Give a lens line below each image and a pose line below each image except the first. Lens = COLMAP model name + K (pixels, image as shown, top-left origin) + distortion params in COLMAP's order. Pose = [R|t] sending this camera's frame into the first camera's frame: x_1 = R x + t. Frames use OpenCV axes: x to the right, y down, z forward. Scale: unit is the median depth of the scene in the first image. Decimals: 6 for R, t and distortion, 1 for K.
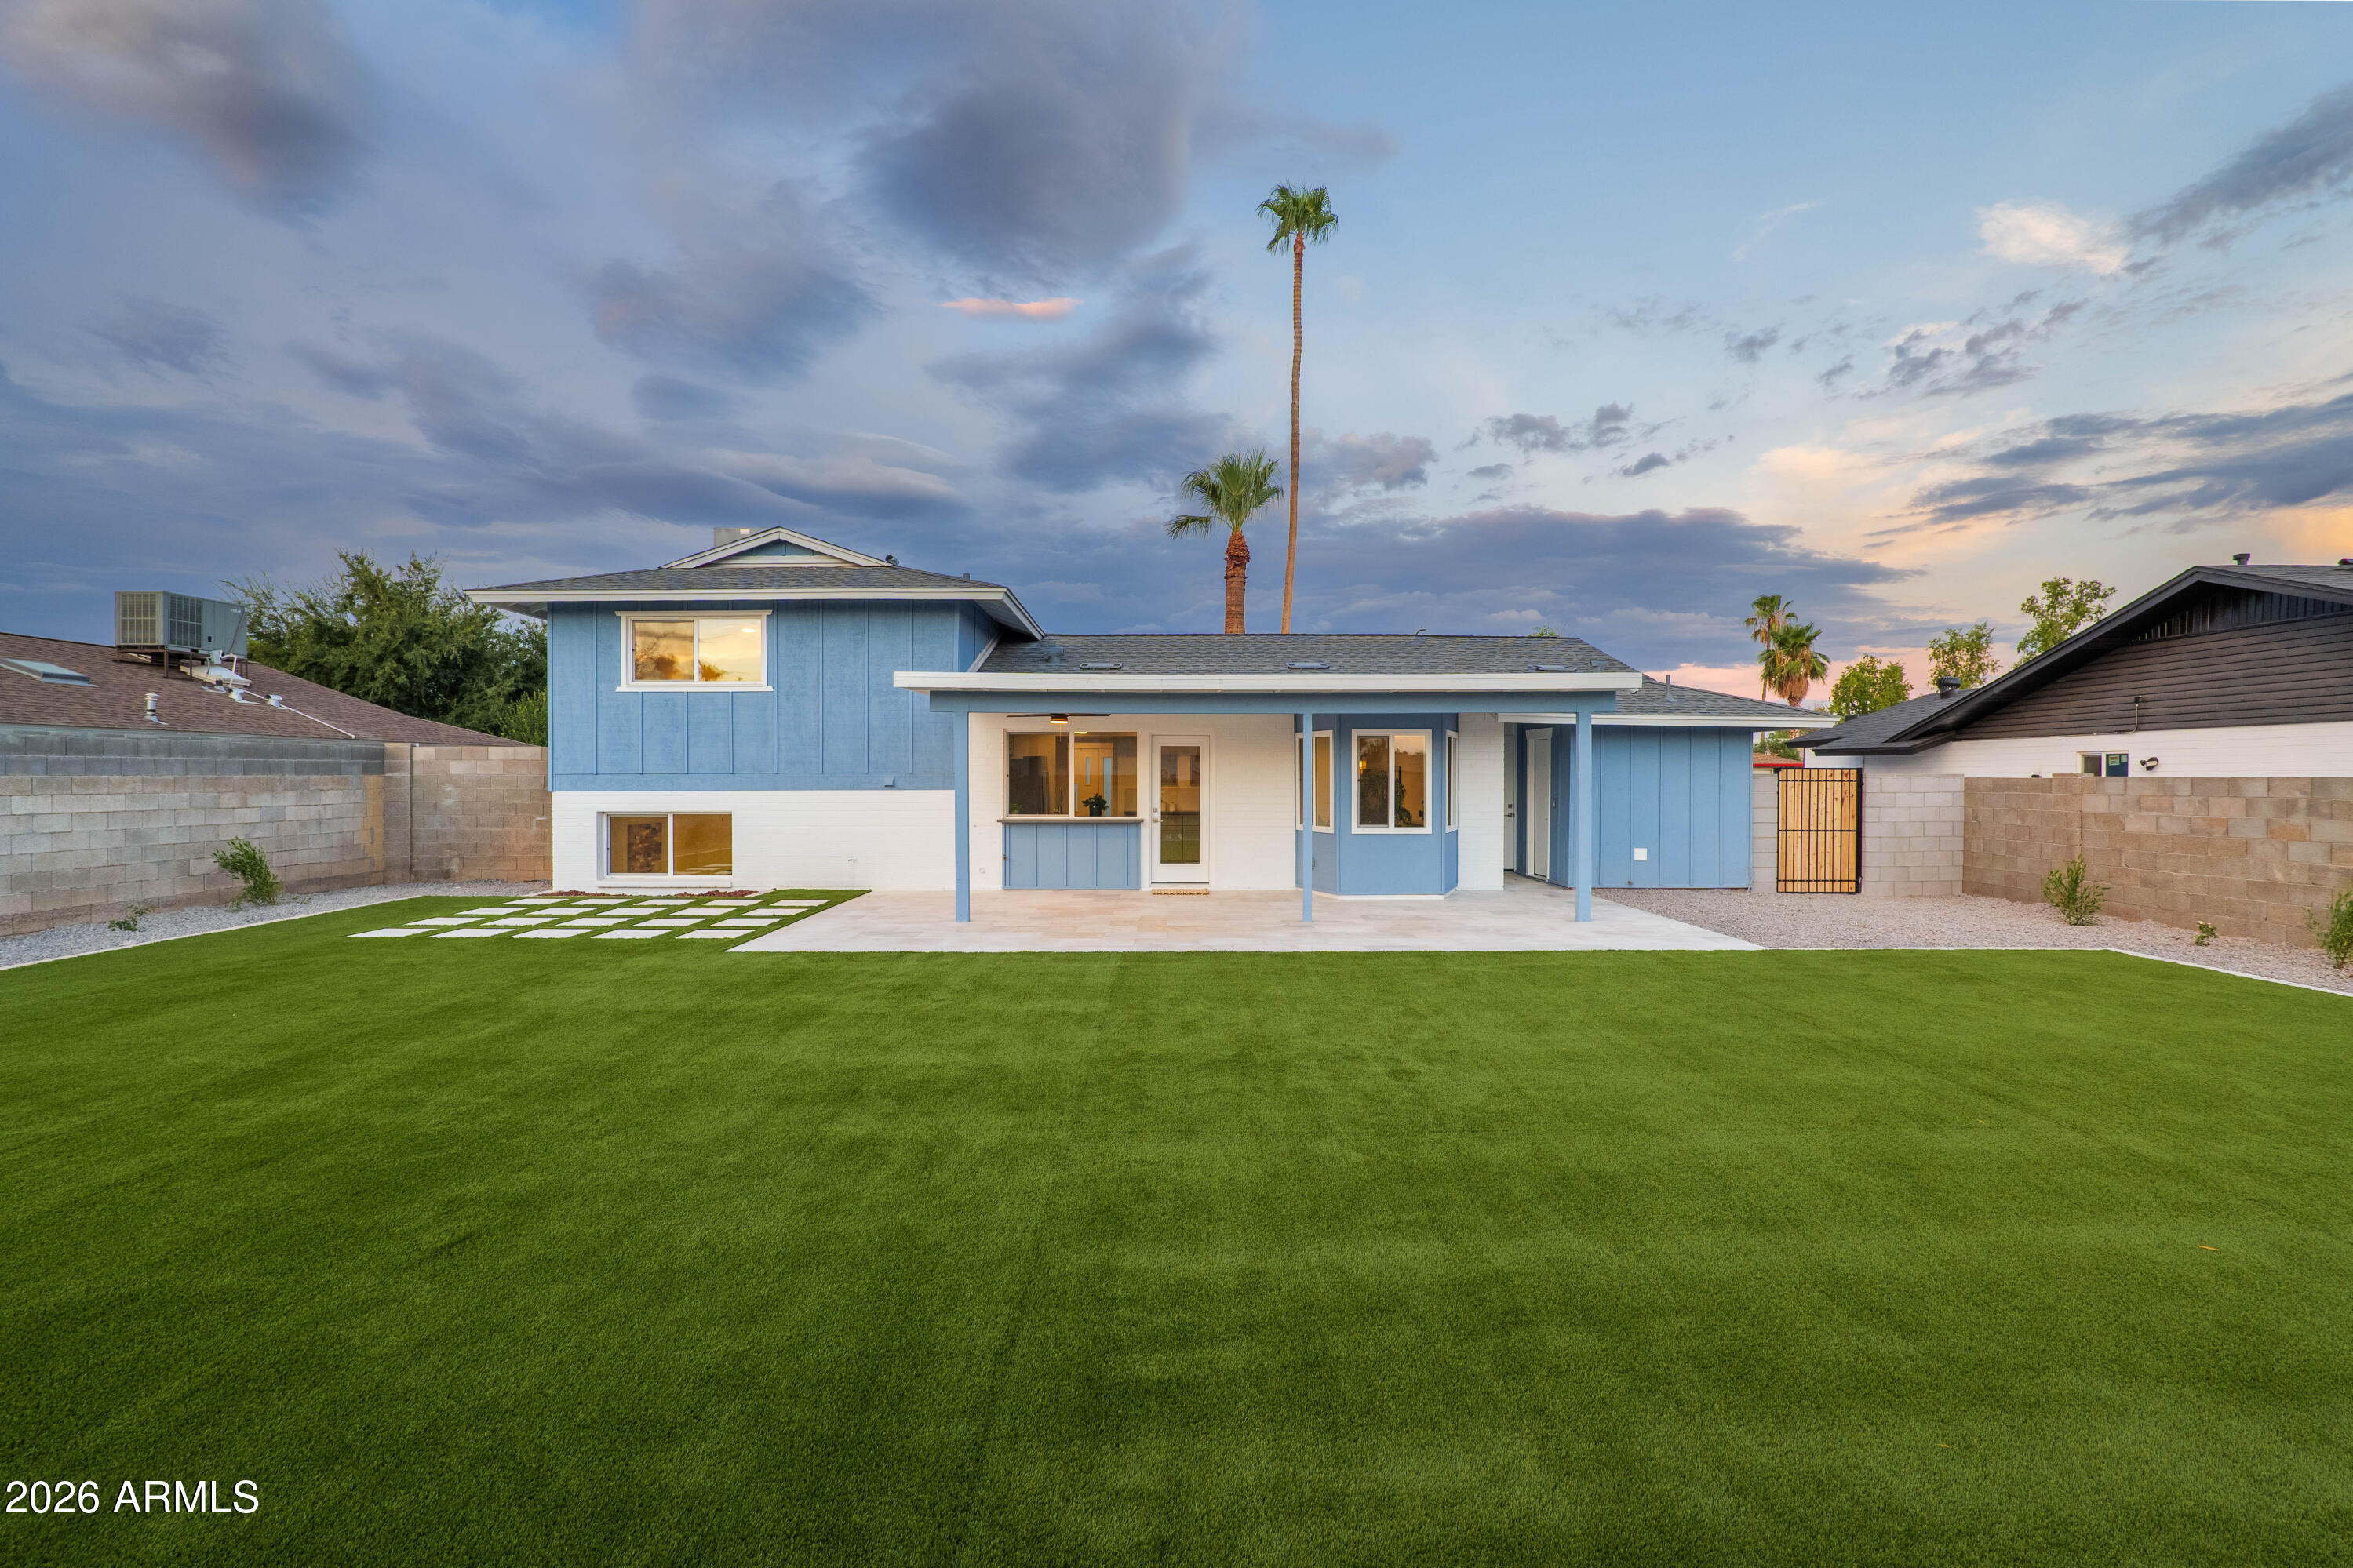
lens RADIAL K [[1098.4, 0, 1171.5], [0, 1098.4, 775.3], [0, 0, 1]] dist [-0.025573, 0.007199]
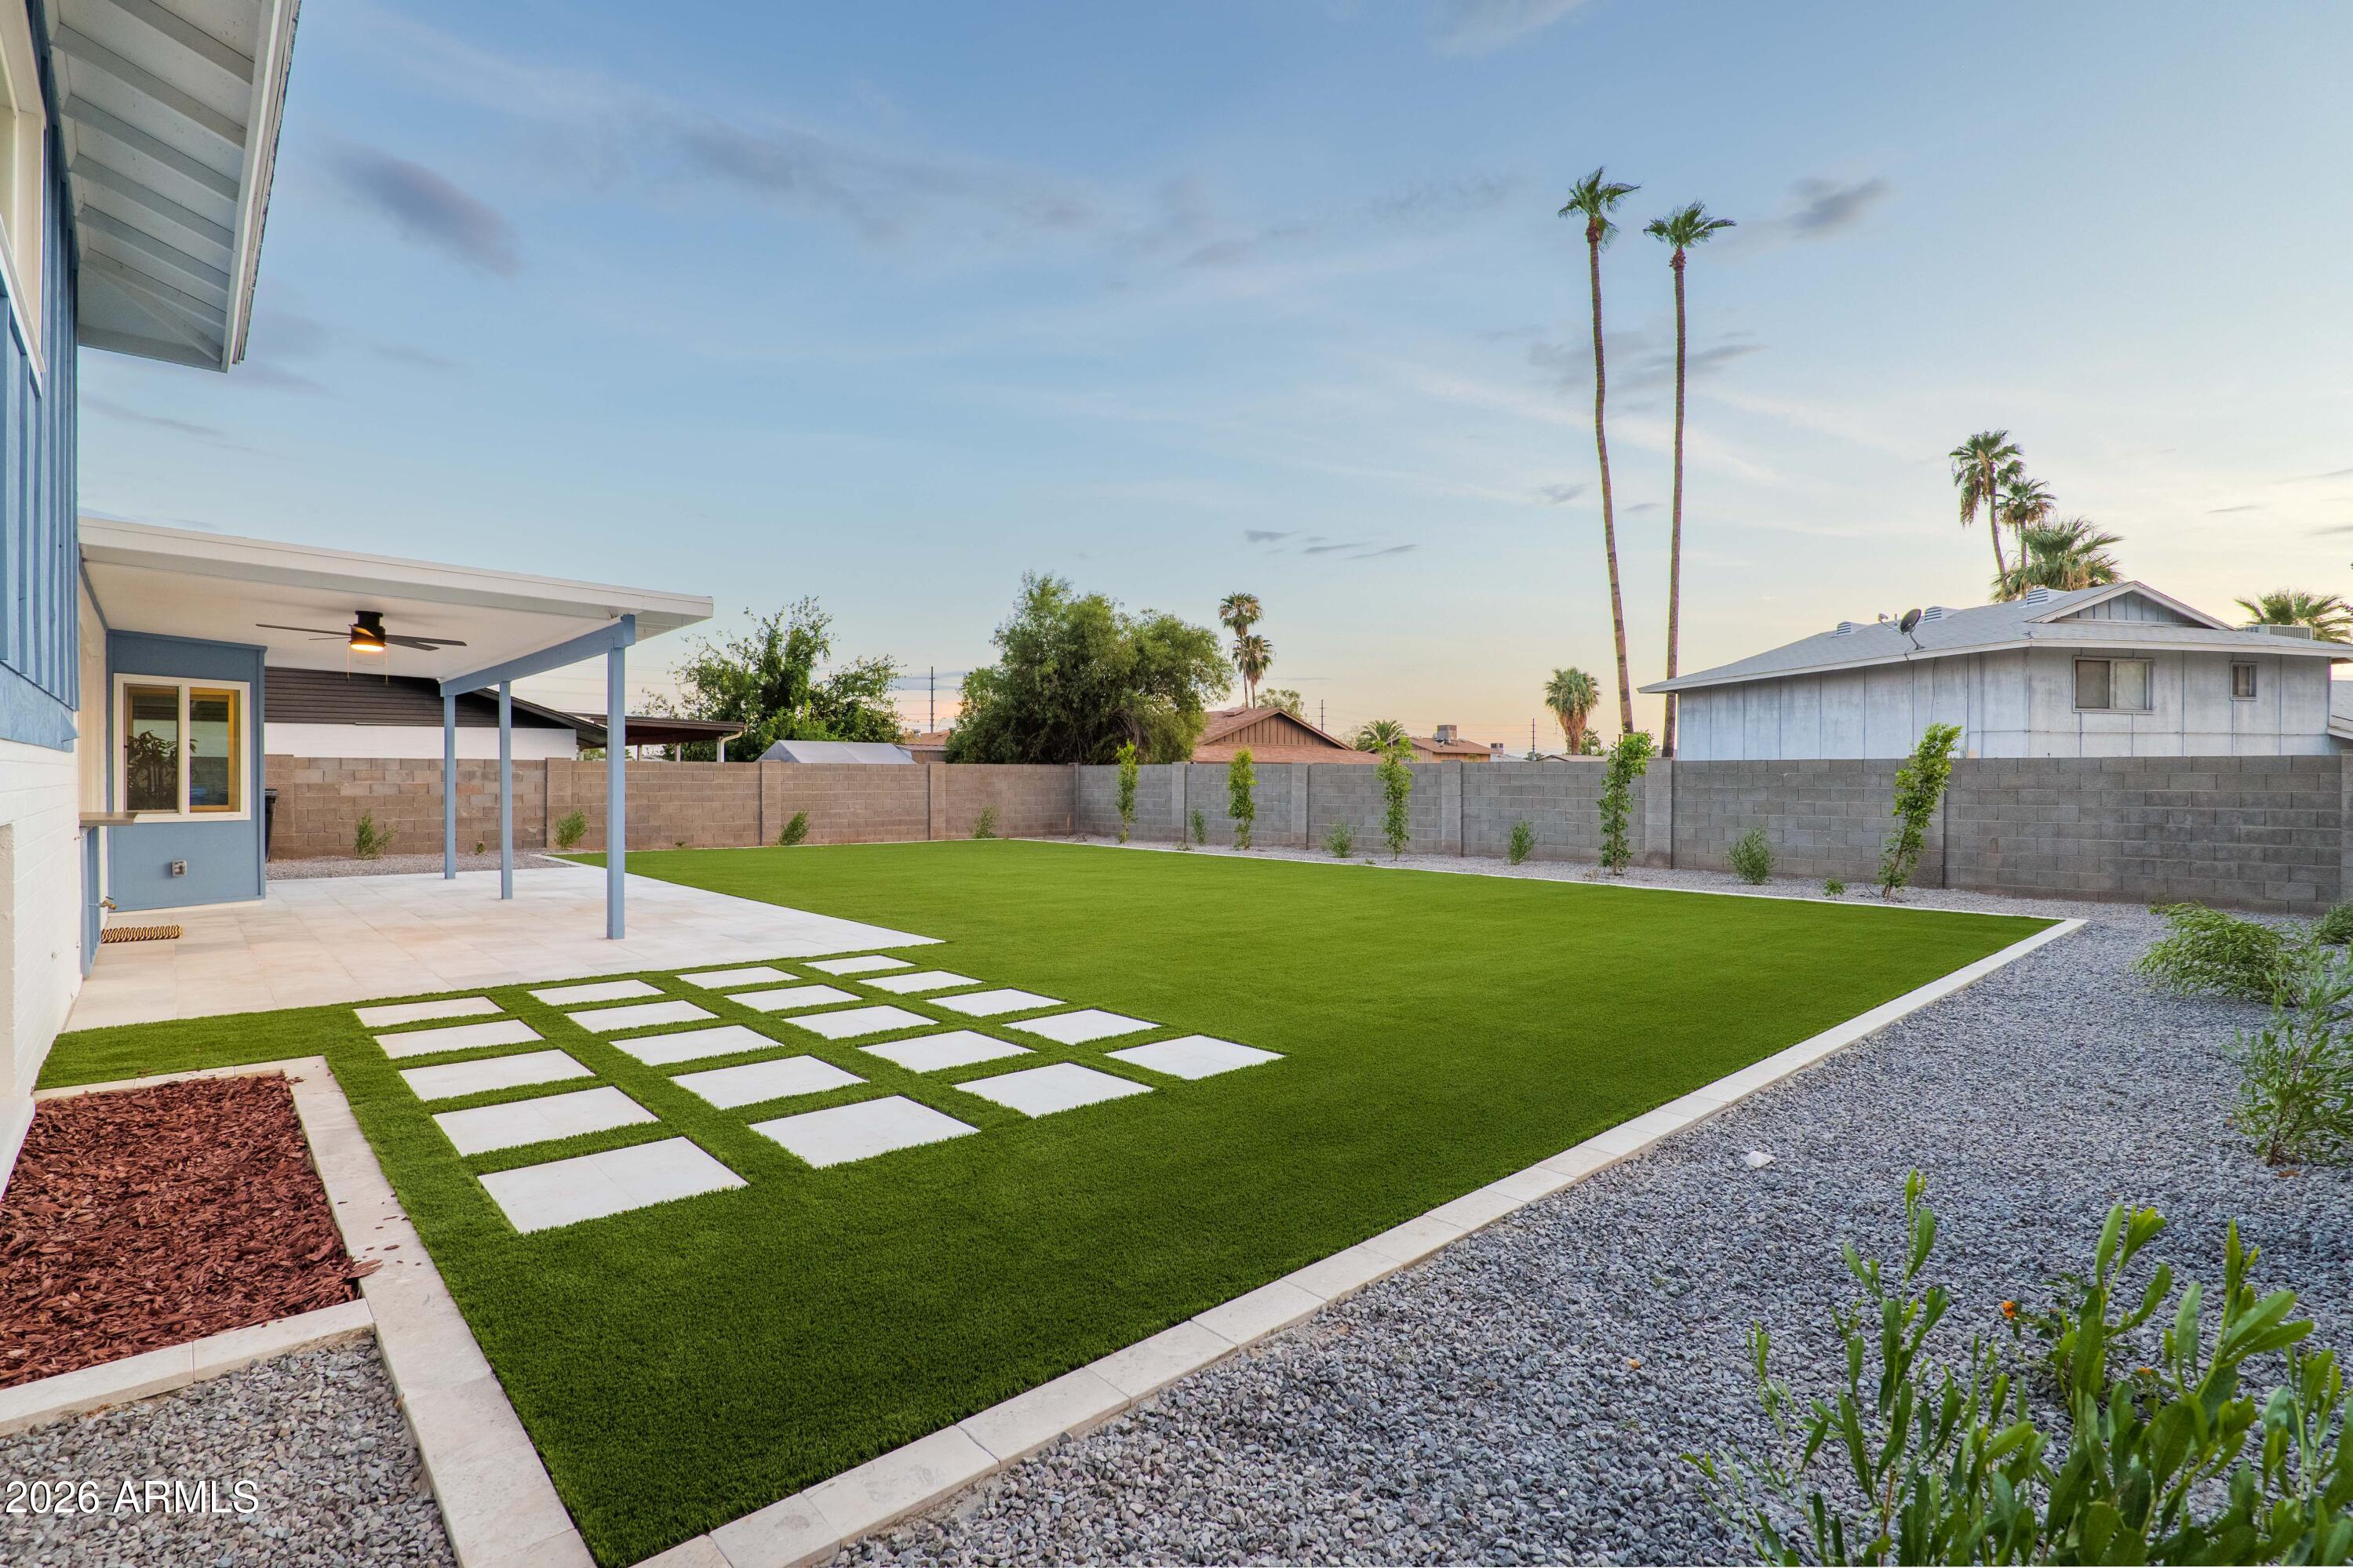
lens RADIAL K [[1098.4, 0, 1167.0], [0, 1098.4, 791.3], [0, 0, 1]] dist [-0.025573, 0.007199]
pose [[-0.677588, -0.010655, 0.735365, -0.769887], [-0.002659, 0.999924, 0.012038, 0.021662], [-0.735437, 0.006201, -0.677565, 0.973324]]
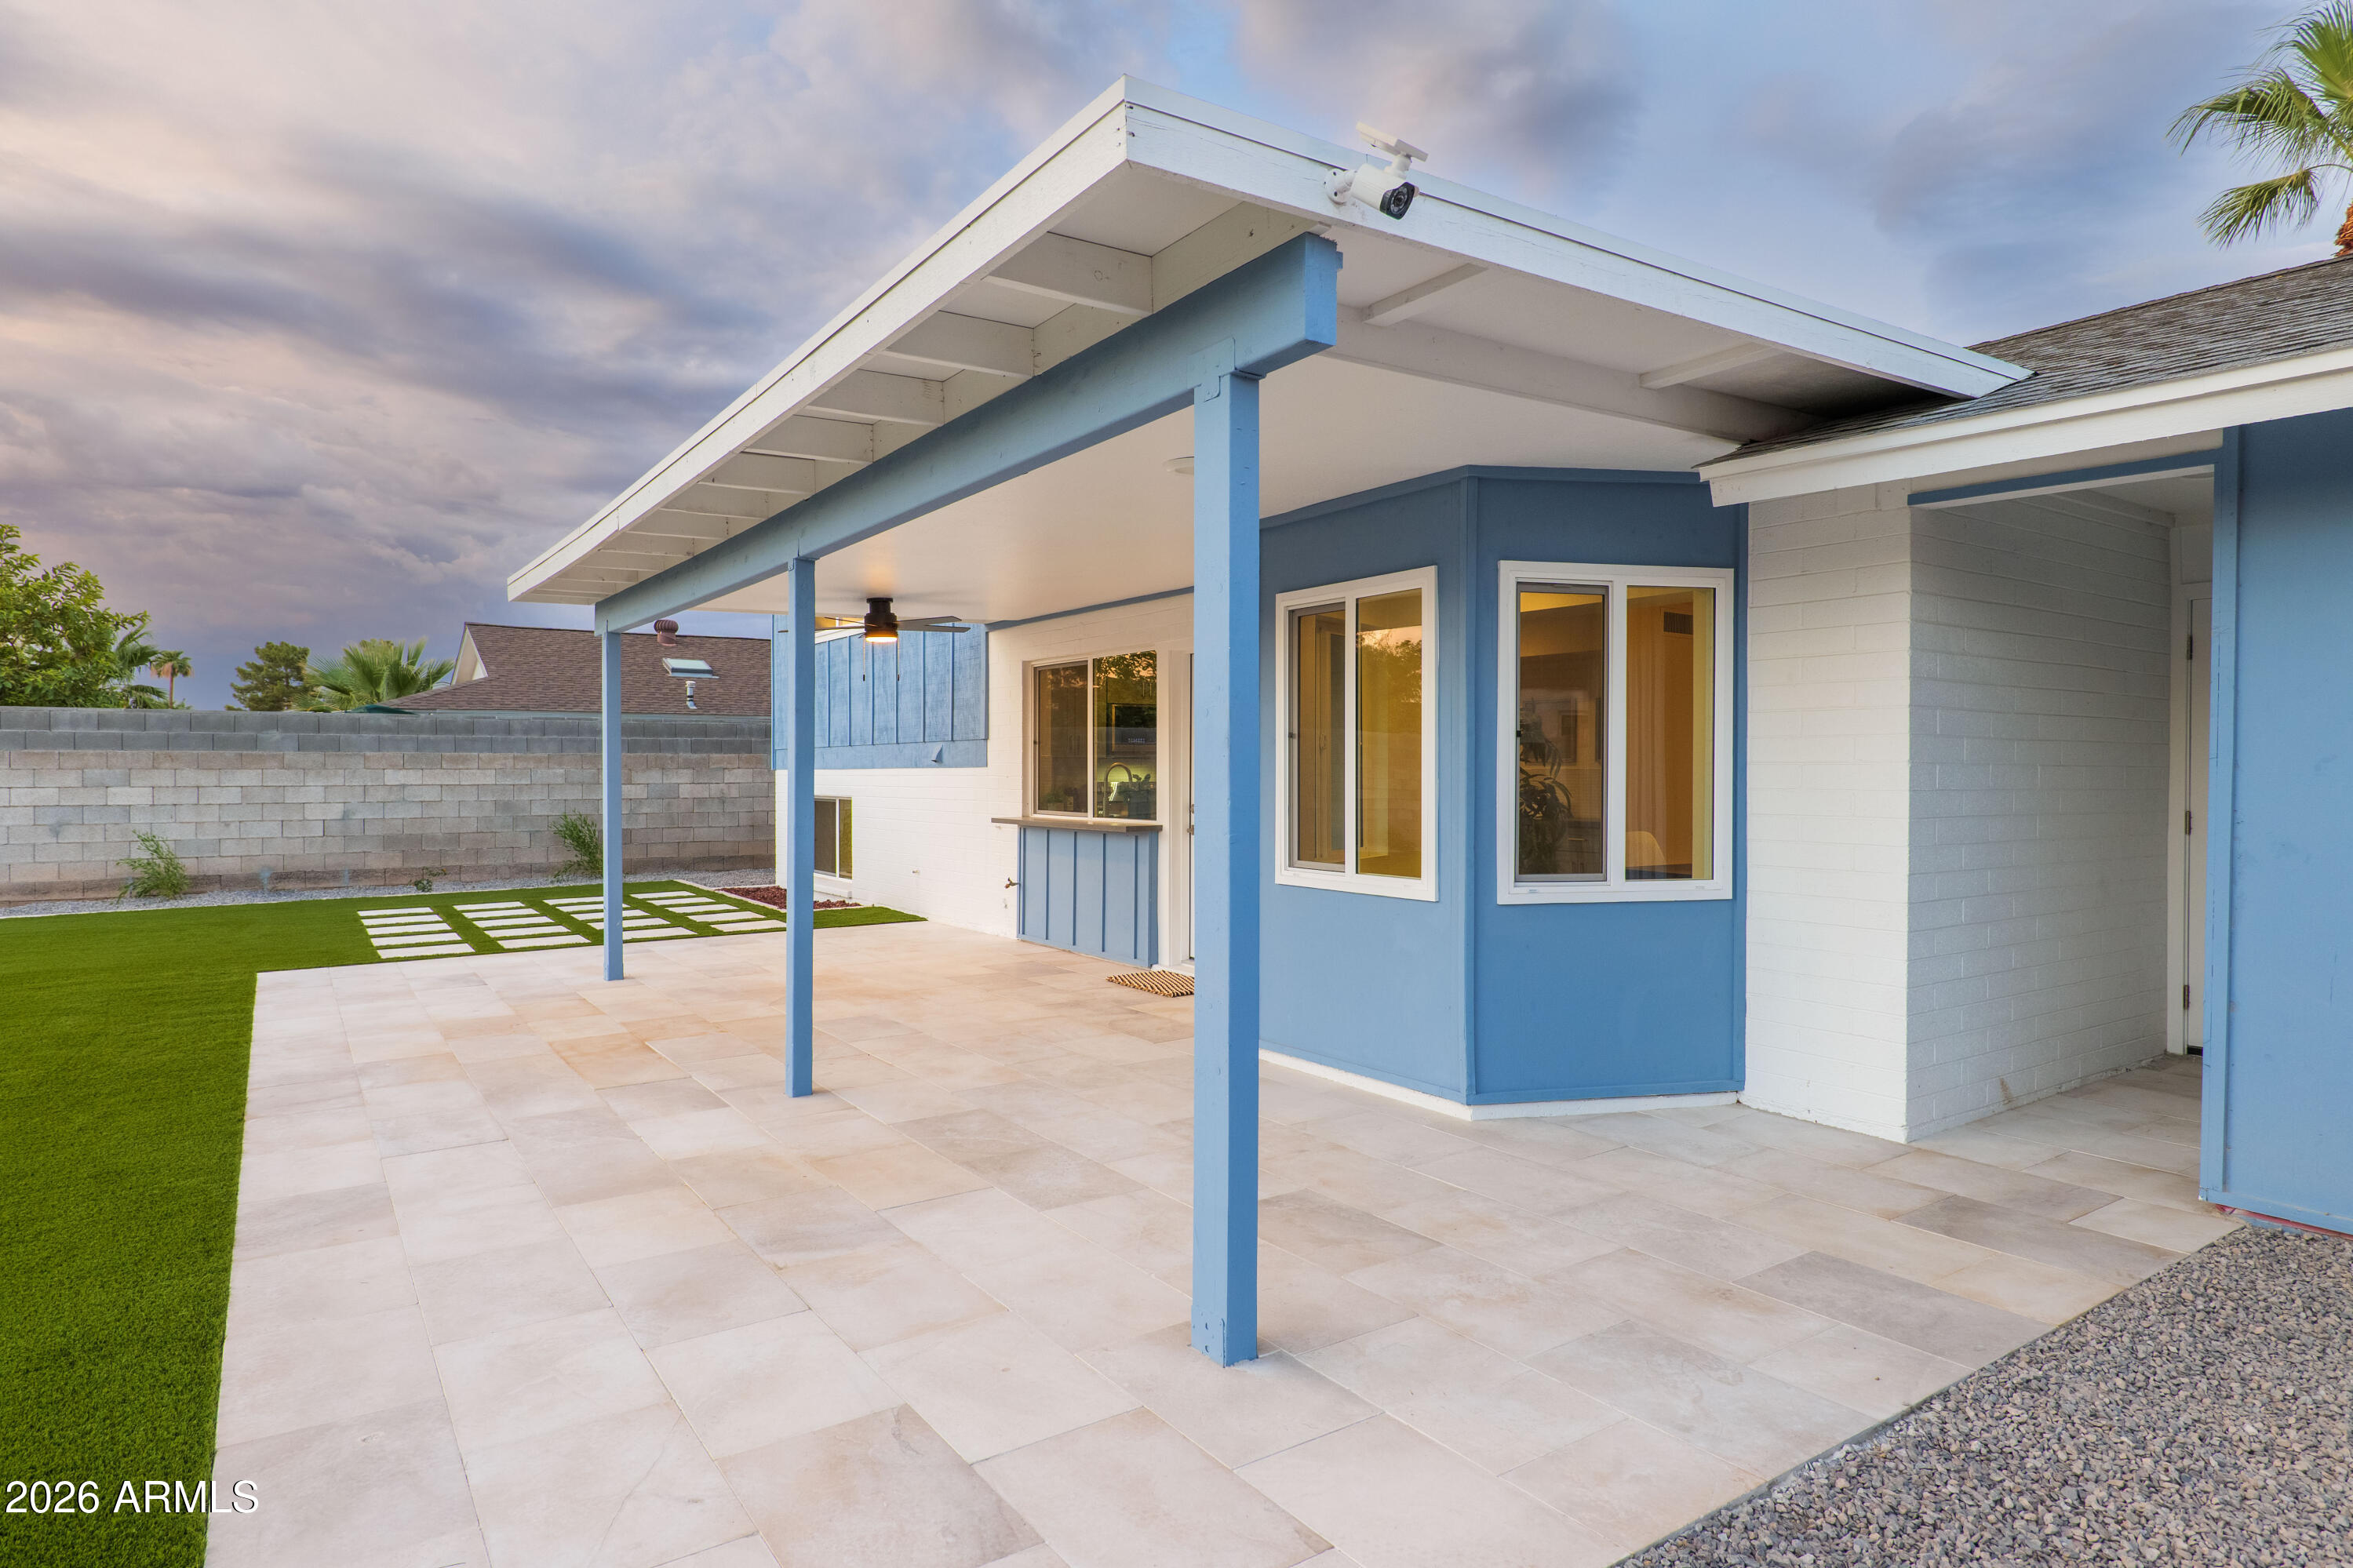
lens RADIAL K [[1323.2, 0, 1175.0], [0, 1323.2, 800.7], [0, 0, 1]] dist [-0.002144, 0.001512]
pose [[0.563726, 0.019478, -0.825732, 0.469275], [0.000642, 0.999711, 0.024020, 0.014520], [0.825962, -0.014071, 0.563550, 0.672794]]
